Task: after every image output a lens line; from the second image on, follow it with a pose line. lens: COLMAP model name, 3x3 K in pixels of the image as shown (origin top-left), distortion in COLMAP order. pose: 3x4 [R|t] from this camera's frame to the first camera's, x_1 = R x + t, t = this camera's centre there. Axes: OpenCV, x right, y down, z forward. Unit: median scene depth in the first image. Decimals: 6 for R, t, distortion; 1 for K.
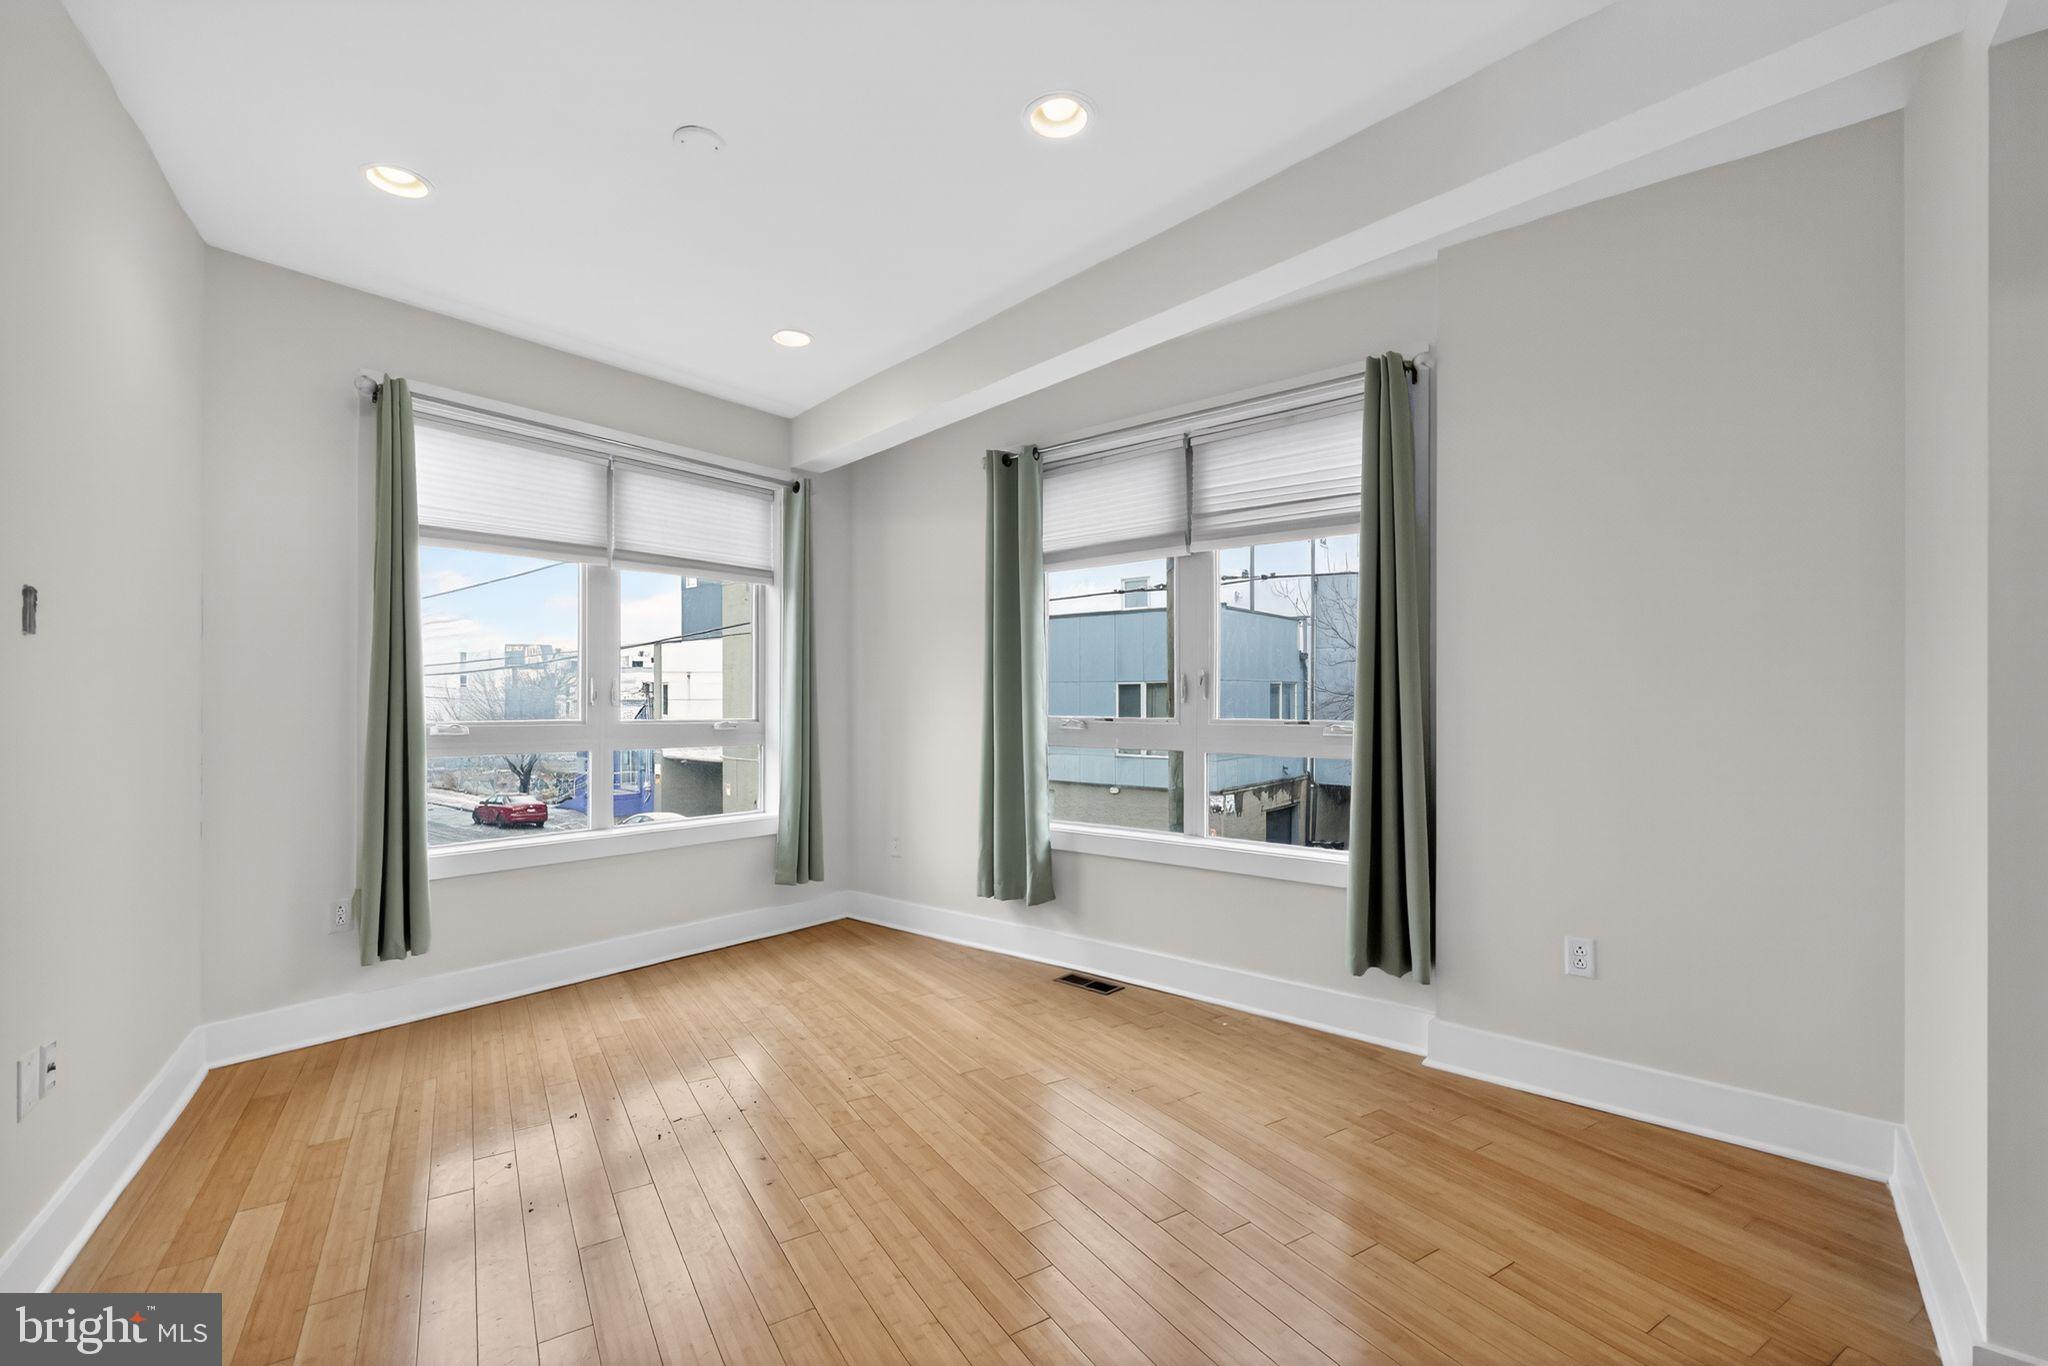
lens RADIAL K [[873.3, 0, 1014.2], [0, 873.3, 688.9], [0, 0, 1]] dist [-0.000837, -0.000082]
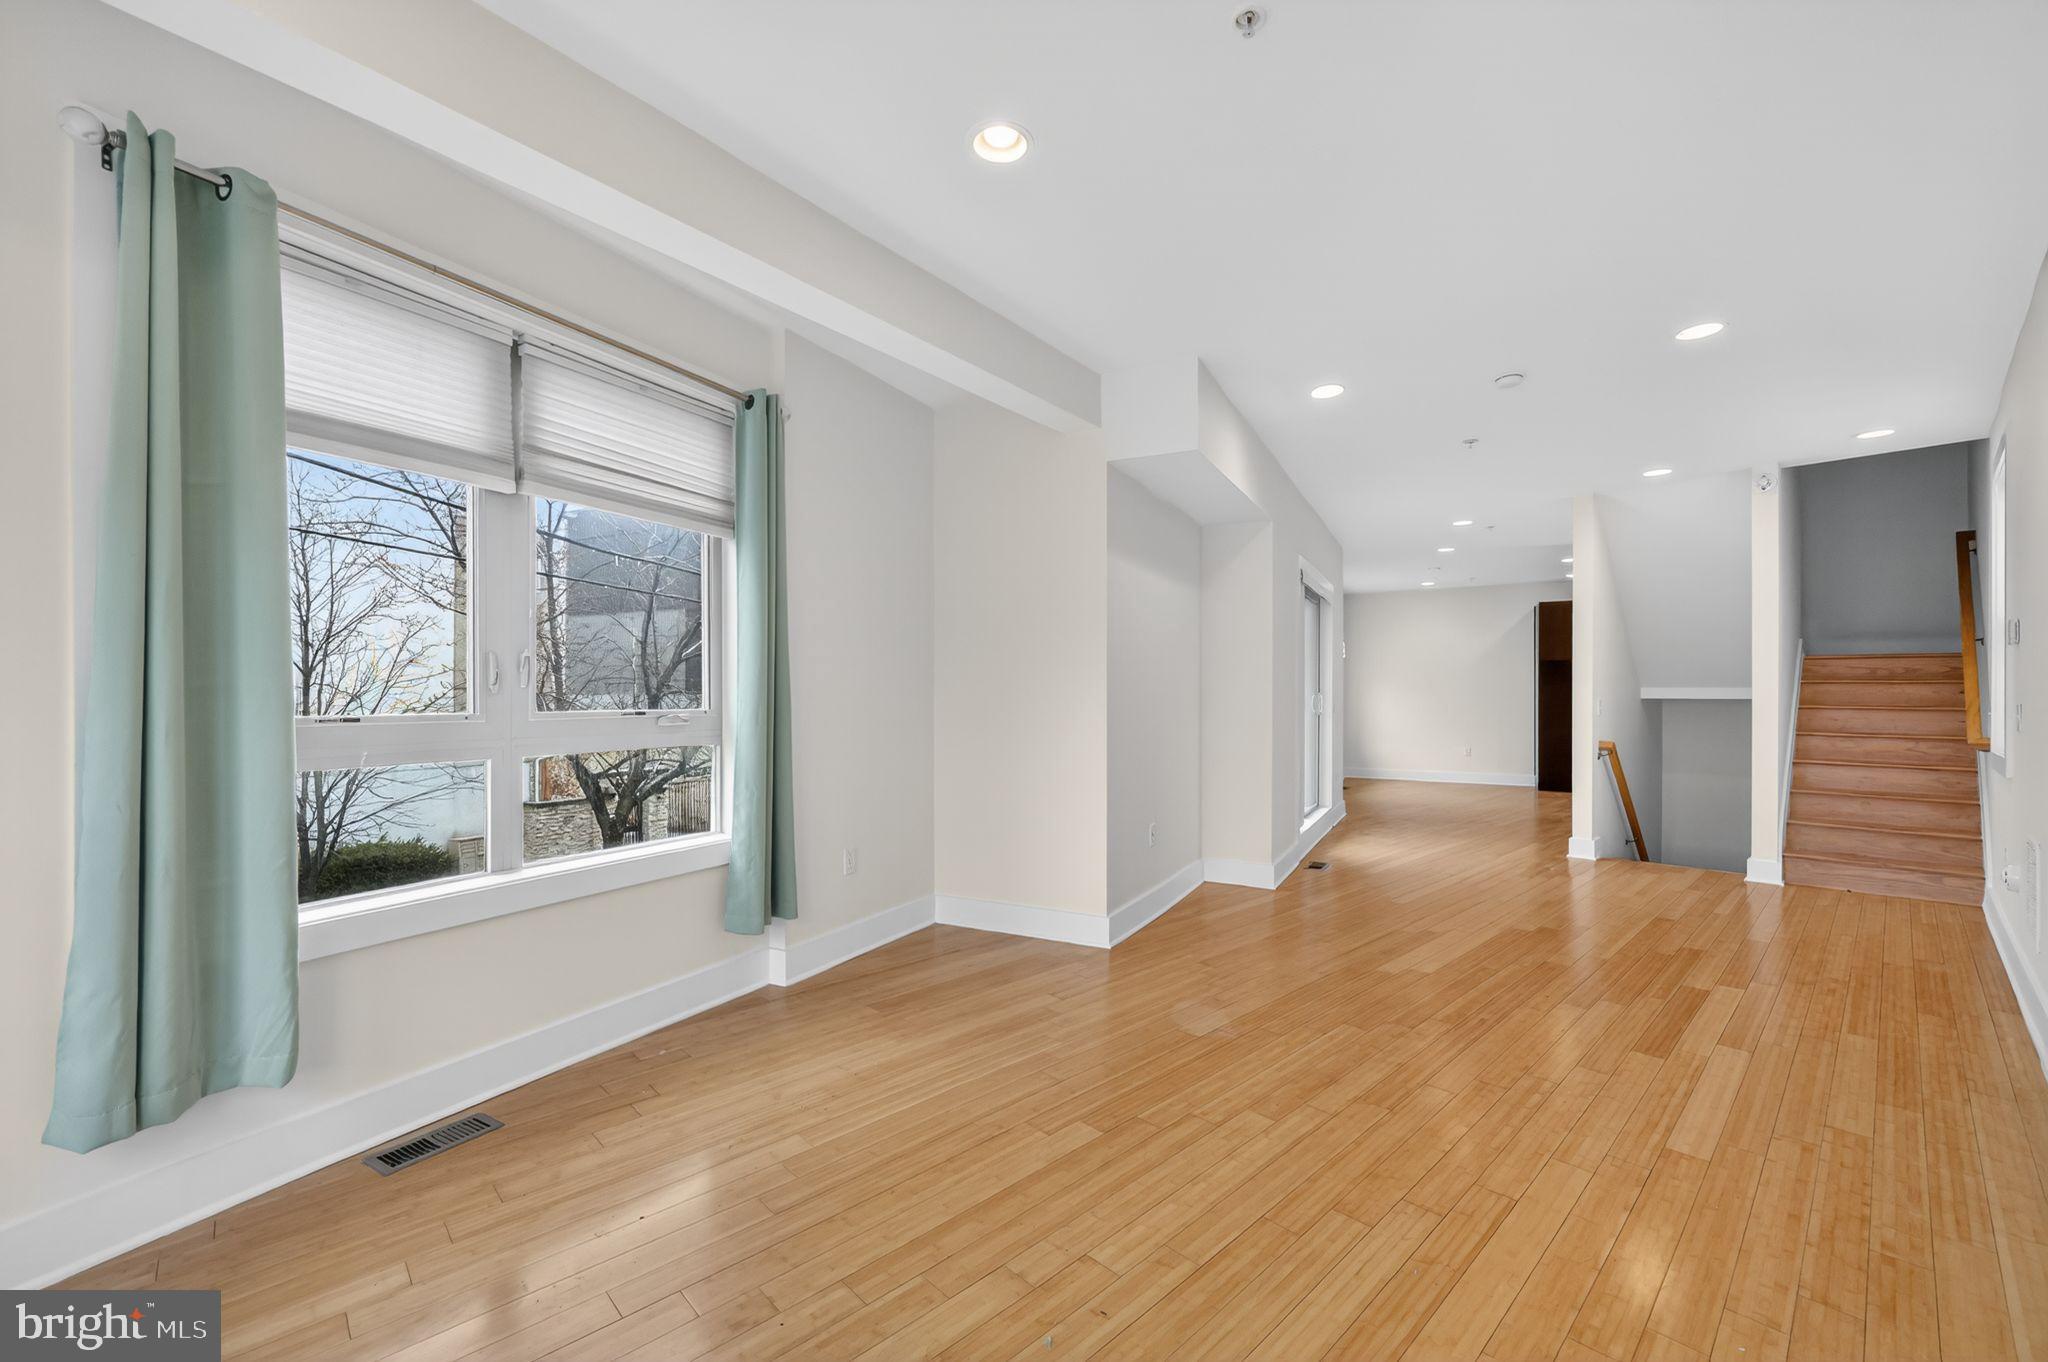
lens RADIAL K [[824.8, 0, 1005.5], [0, 824.8, 694.9], [0, 0, 1]] dist [-0.000410, 0.000011]
pose [[-0.188710, -0.002113, 0.982031, -0.543382], [-0.015061, 0.999886, -0.000742, 0.011083], [-0.981917, -0.014931, -0.188720, 0.682213]]
